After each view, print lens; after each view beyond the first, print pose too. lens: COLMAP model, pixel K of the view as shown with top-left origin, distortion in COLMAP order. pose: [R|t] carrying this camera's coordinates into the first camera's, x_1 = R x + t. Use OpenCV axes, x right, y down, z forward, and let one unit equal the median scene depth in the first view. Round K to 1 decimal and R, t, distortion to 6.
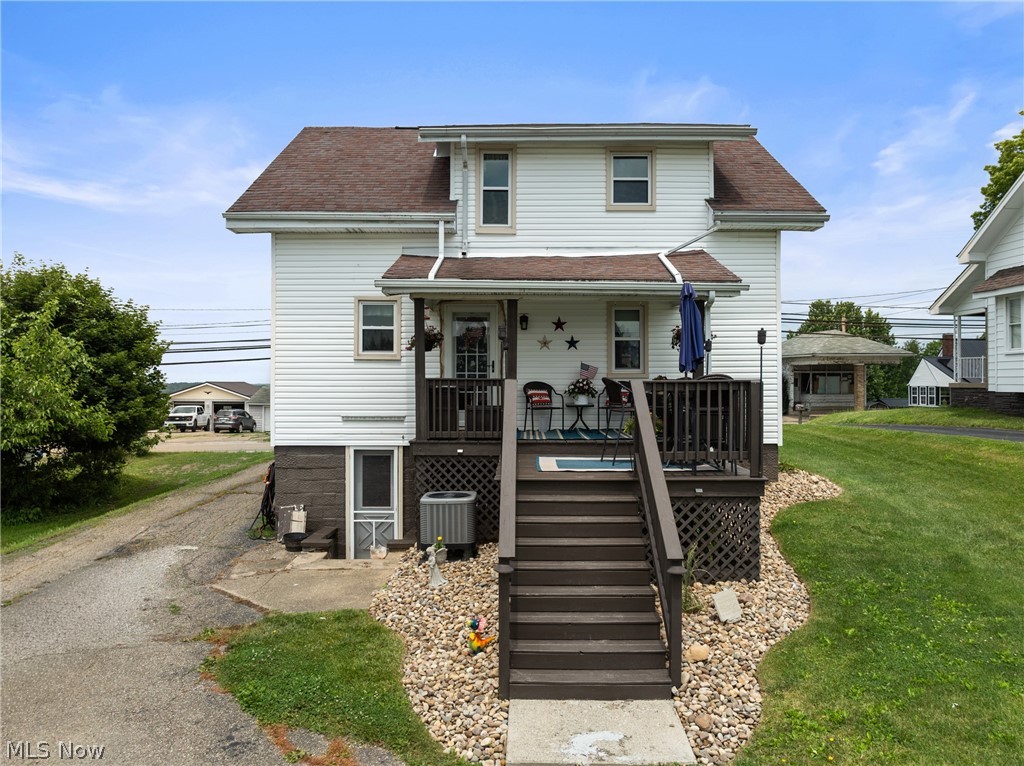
lens RADIAL K [[722.4, 0, 508.3], [0, 722.4, 386.3], [0, 0, 1]] dist [-0.031395, -0.003600]
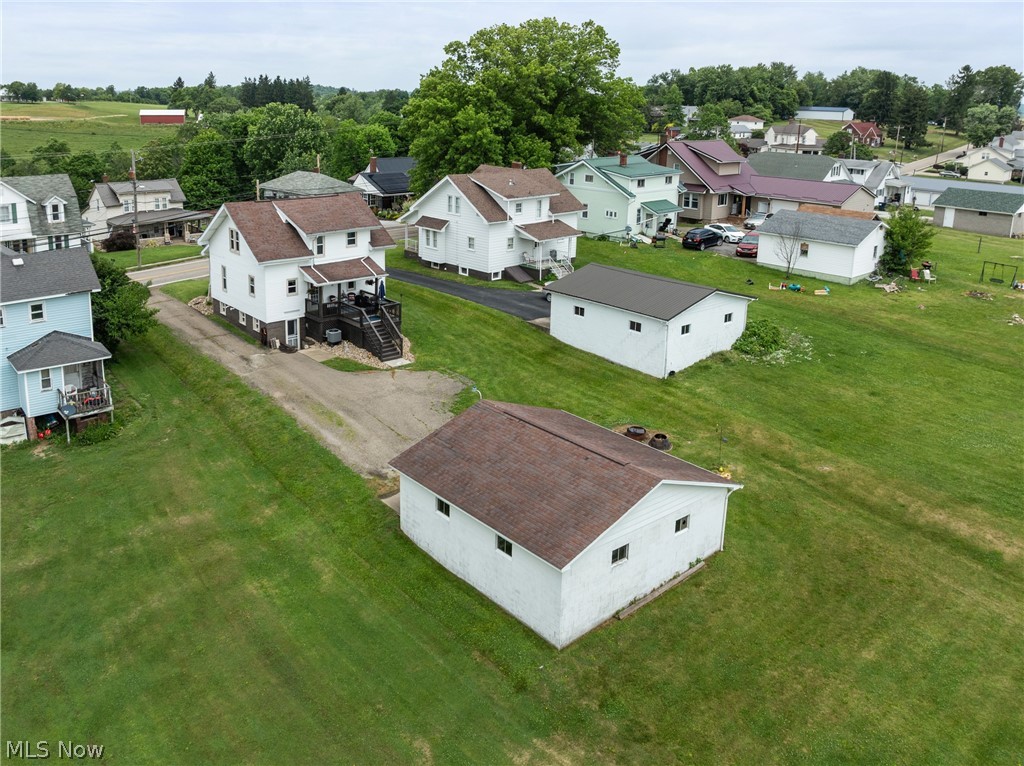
lens RADIAL K [[801.2, 0, 454.9], [0, 801.2, 350.8], [0, 0, 1]] dist [-0.010560, -0.010334]
pose [[0.756540, -0.183487, 0.627678, -2.117771], [-0.020518, 0.952697, 0.303229, -0.996370], [-0.653625, -0.242283, 0.716989, -2.439147]]
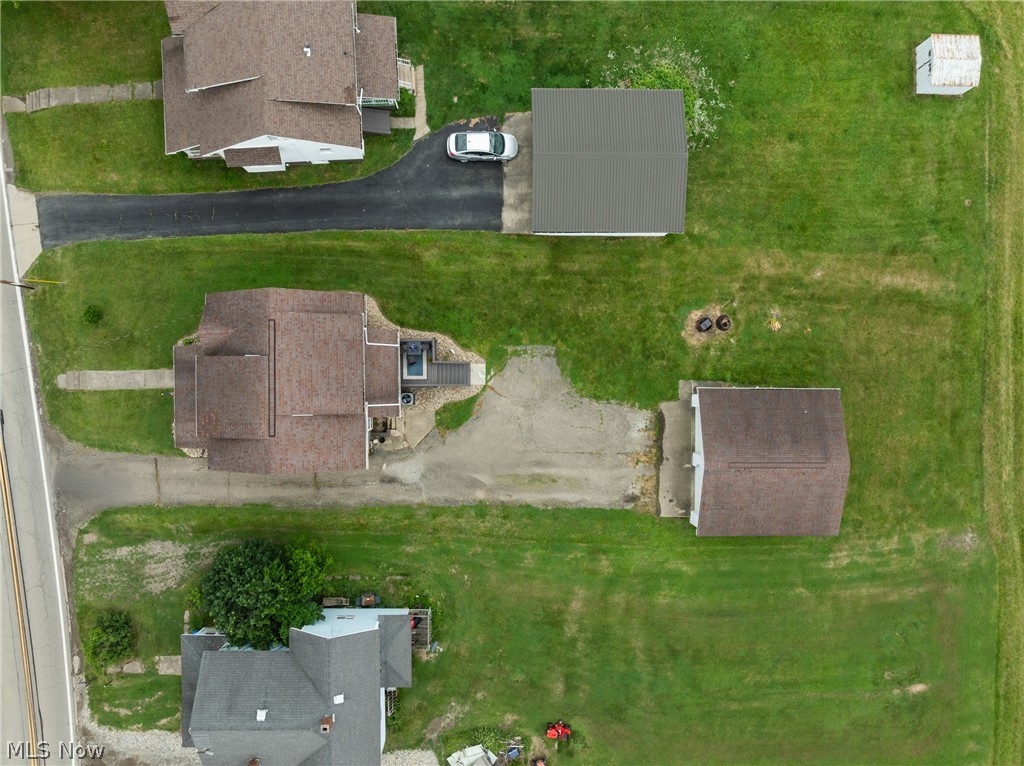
lens RADIAL K [[722.4, 0, 508.3], [0, 722.4, 386.3], [0, 0, 1]] dist [-0.031395, -0.003600]
pose [[-0.028773, -0.999381, 0.020229, -0.096477], [-0.026120, 0.020982, 0.999439, -3.565330], [-0.999245, 0.028228, -0.026707, 0.390823]]
